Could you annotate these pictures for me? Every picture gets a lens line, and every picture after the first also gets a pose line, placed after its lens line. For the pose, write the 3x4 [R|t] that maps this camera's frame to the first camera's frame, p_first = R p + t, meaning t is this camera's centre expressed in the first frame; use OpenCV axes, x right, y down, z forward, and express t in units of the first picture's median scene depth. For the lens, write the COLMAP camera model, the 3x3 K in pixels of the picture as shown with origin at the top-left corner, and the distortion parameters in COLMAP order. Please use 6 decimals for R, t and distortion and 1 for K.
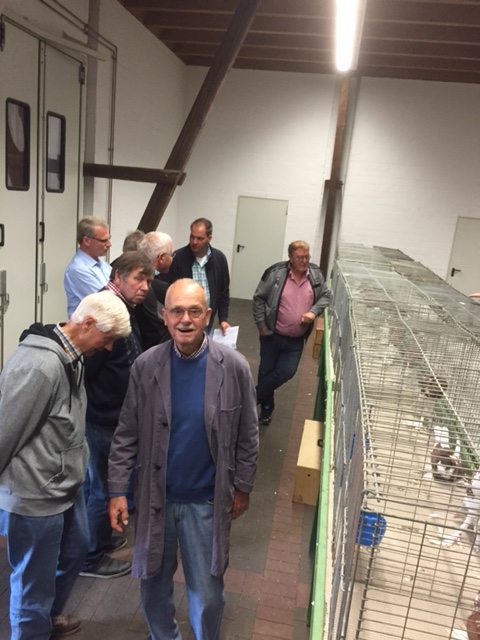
lens RADIAL K [[551.4, 0, 242.7], [0, 551.4, 323.4], [0, 0, 1]] dist [0.090618, -0.114633]
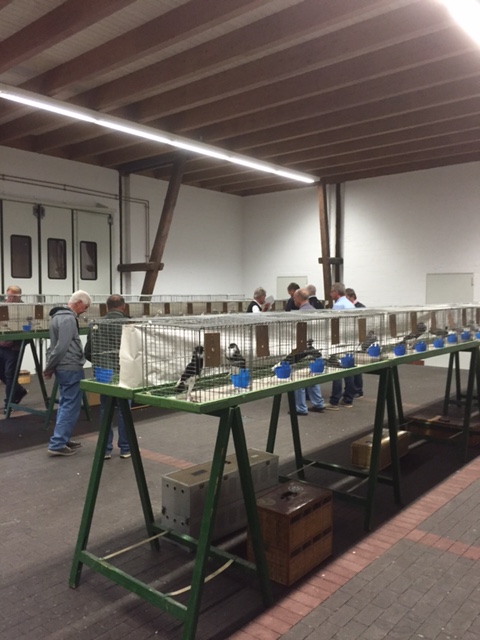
lens RADIAL K [[551.4, 0, 242.9], [0, 551.4, 318.6], [0, 0, 1]] dist [0.090618, -0.114633]
pose [[0.856011, -0.066250, -0.512695, 0.983997], [-0.036956, 0.981375, -0.188516, 0.213412], [0.515635, 0.180319, 0.837619, -0.278214]]
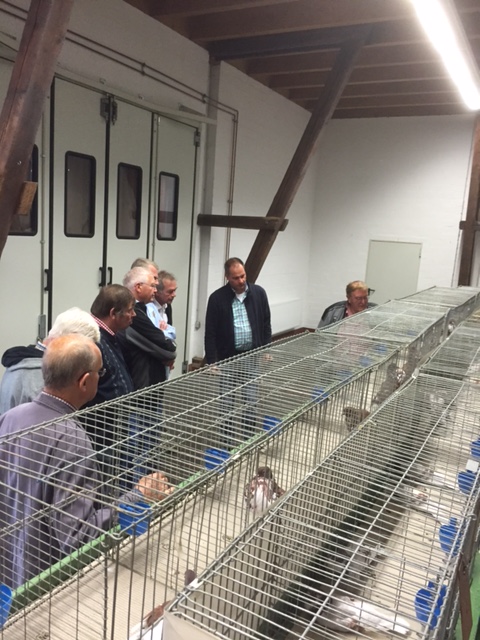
lens RADIAL K [[551.4, 0, 238.7], [0, 551.4, 322.6], [0, 0, 1]] dist [0.090618, -0.114633]
pose [[0.943854, 0.027362, -0.329227, 0.162828], [-0.055293, 0.995591, -0.075776, 0.009489], [0.325702, 0.089725, 0.941206, -0.002766]]
